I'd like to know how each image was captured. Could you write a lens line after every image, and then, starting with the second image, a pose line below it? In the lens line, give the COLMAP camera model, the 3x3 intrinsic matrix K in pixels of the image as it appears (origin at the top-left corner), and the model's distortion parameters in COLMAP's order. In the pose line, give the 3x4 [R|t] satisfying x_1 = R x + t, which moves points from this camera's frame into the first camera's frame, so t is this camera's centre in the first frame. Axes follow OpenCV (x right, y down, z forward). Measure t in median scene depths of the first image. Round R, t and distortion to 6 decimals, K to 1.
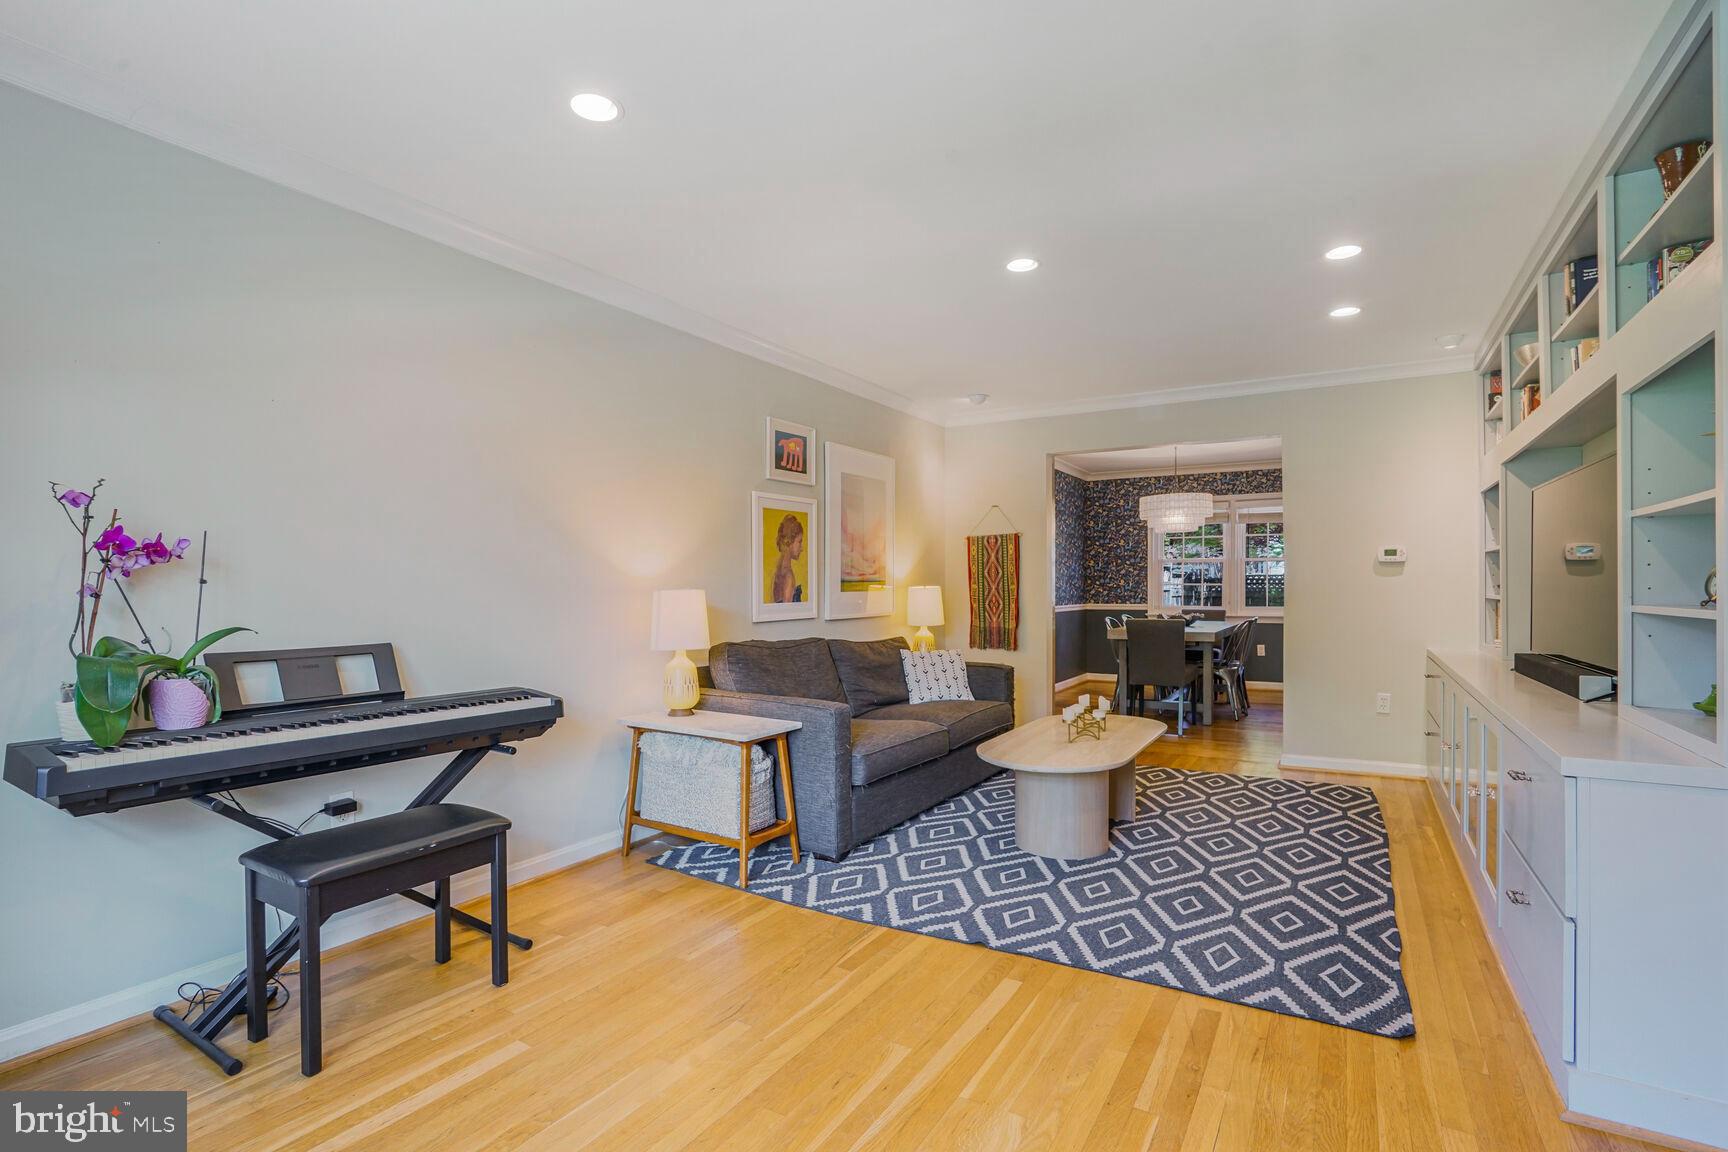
lens RADIAL K [[791.2, 0, 866.9], [0, 791.2, 589.5], [0, 0, 1]] dist [-0.043286, 0.008679]
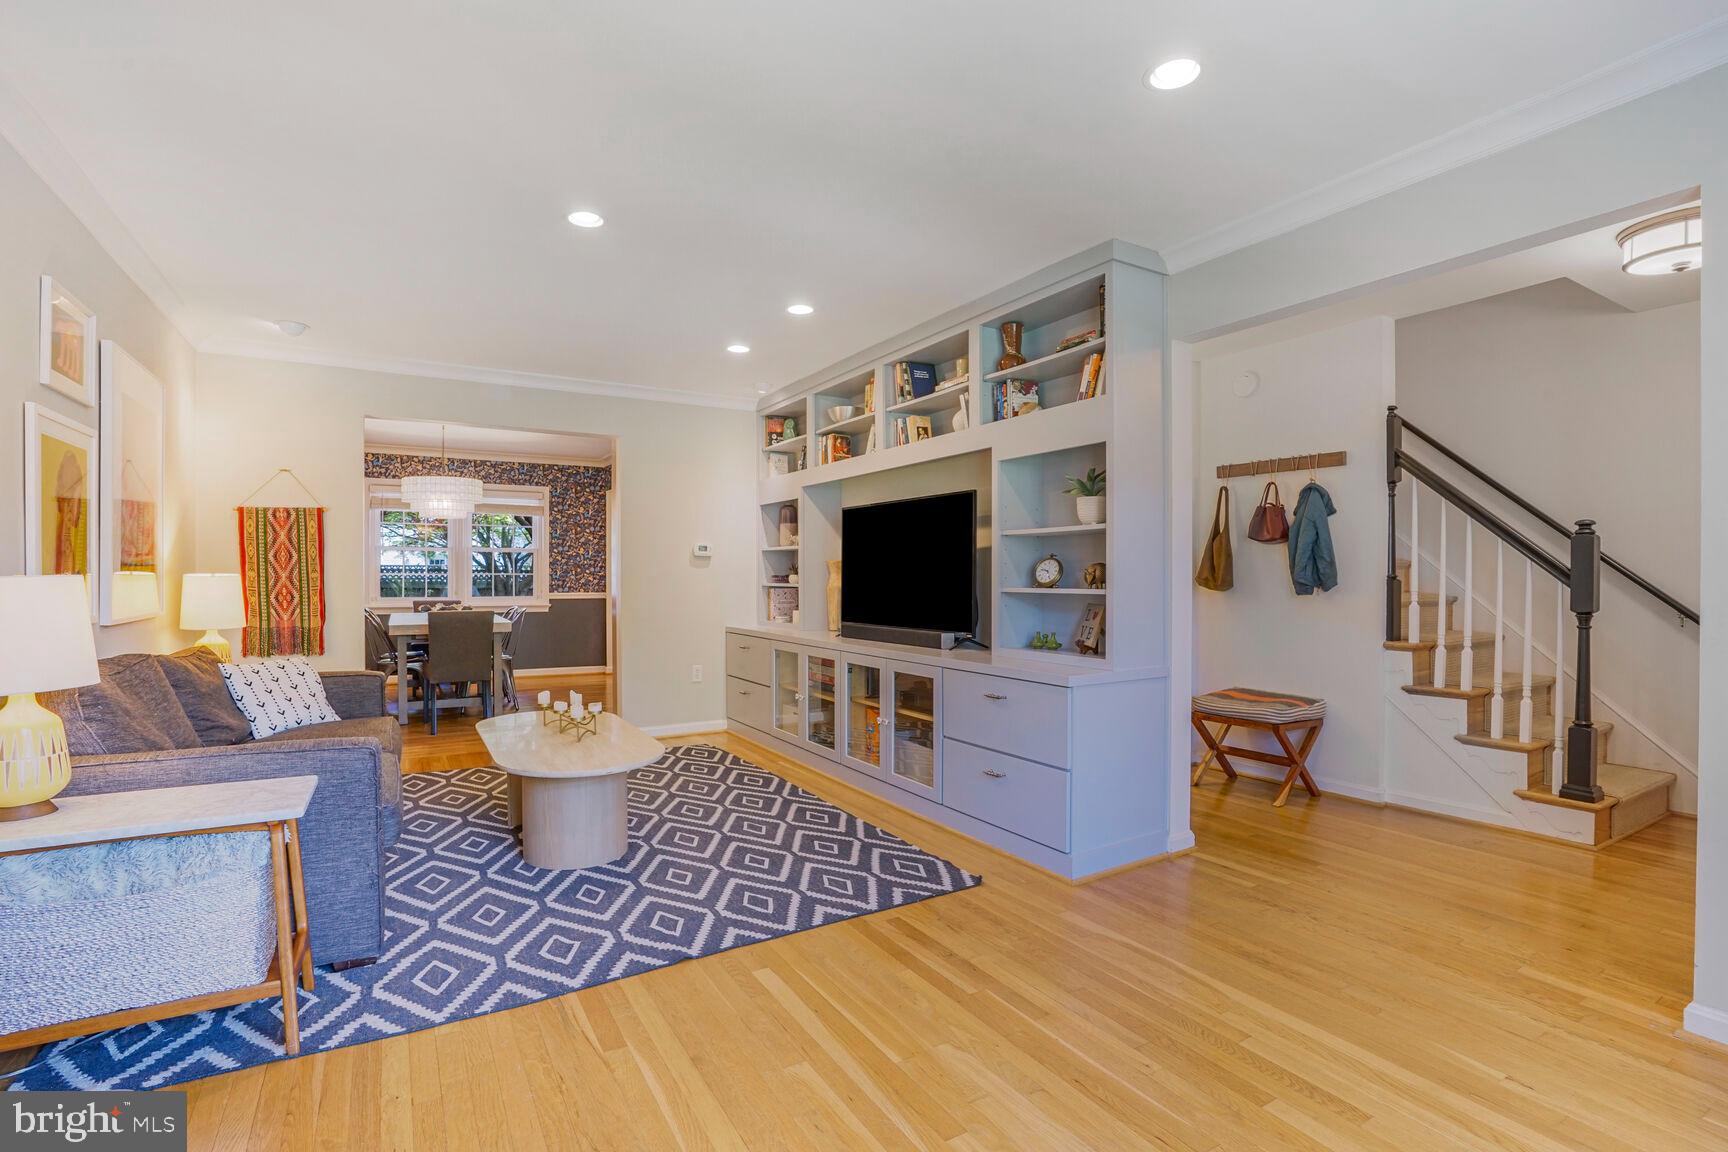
lens RADIAL K [[791.2, 0, 856.9], [0, 791.2, 569.8], [0, 0, 1]] dist [-0.043286, 0.008679]
pose [[0.487445, 0.012585, 0.873063, -0.446880], [-0.000005, 0.999896, -0.014411, 0.005167], [-0.873154, 0.007020, 0.487394, 0.291329]]
